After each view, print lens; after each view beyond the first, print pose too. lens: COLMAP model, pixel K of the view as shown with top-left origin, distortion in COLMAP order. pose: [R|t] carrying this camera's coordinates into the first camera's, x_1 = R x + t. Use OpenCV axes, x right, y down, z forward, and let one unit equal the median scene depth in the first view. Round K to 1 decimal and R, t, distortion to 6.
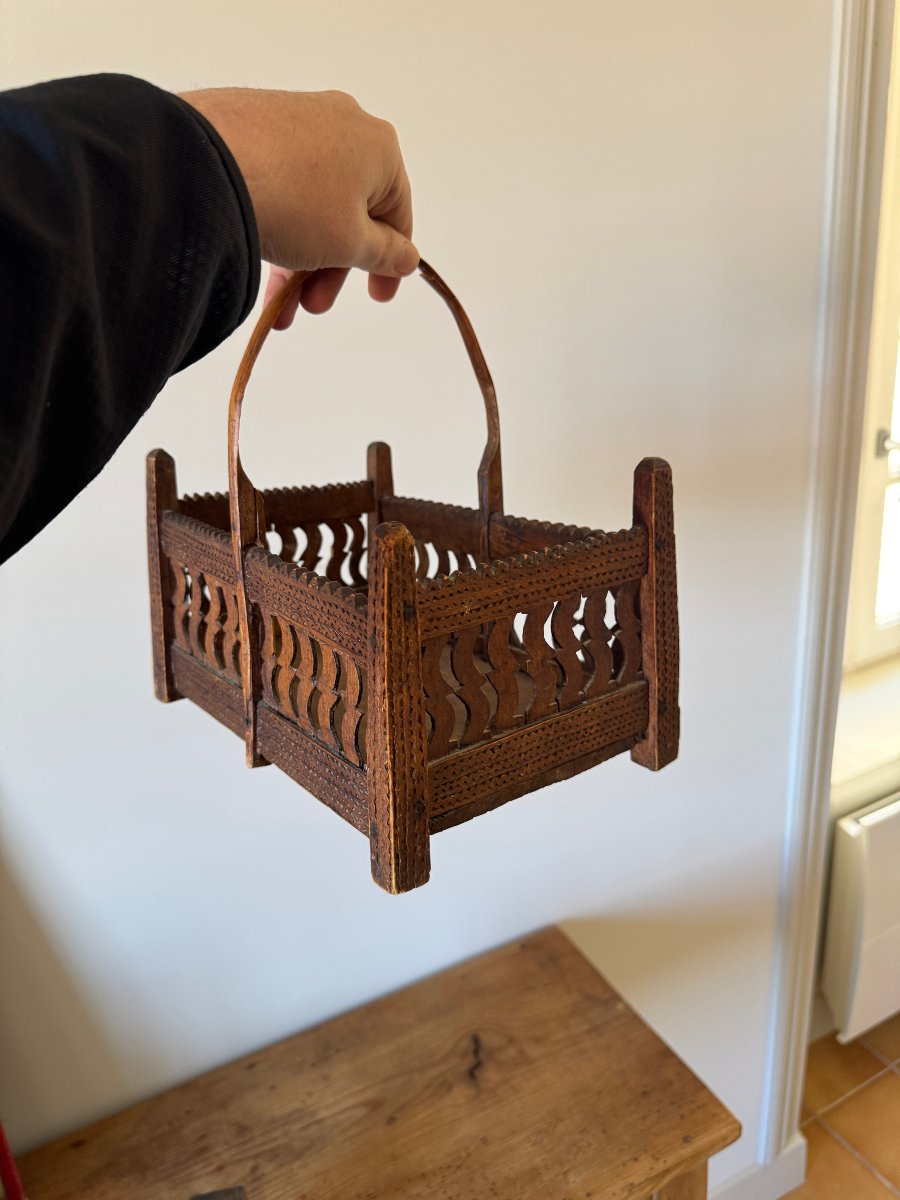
lens RADIAL K [[902.3, 0, 442.9], [0, 902.3, 603.4], [0, 0, 1]] dist [0.006403, -0.006451]
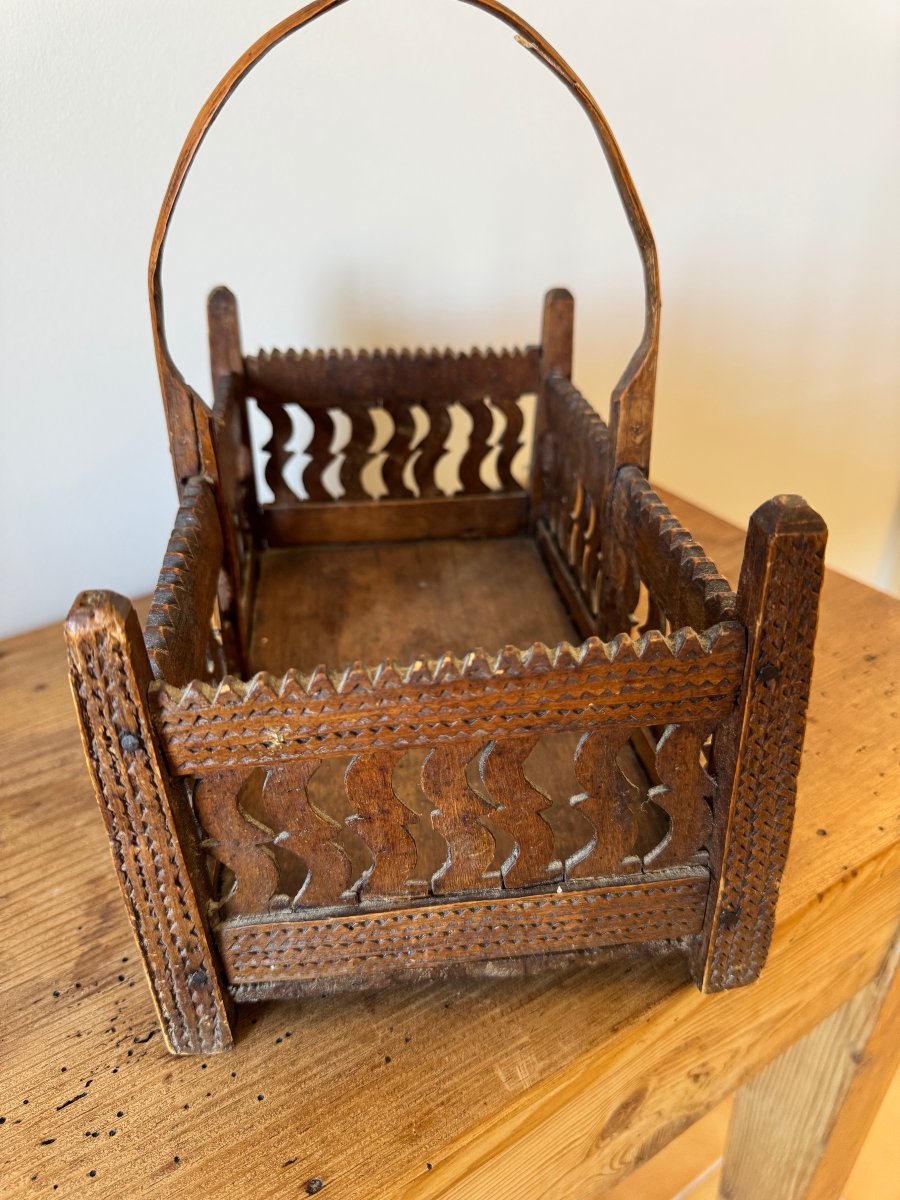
lens RADIAL K [[902.3, 0, 439.1], [0, 902.3, 590.0], [0, 0, 1]] dist [0.006403, -0.006451]
pose [[0.852407, 0.273468, -0.445666, 0.290770], [-0.138950, 0.940154, 0.311131, -0.232041], [0.504079, -0.203285, 0.839392, 0.499515]]
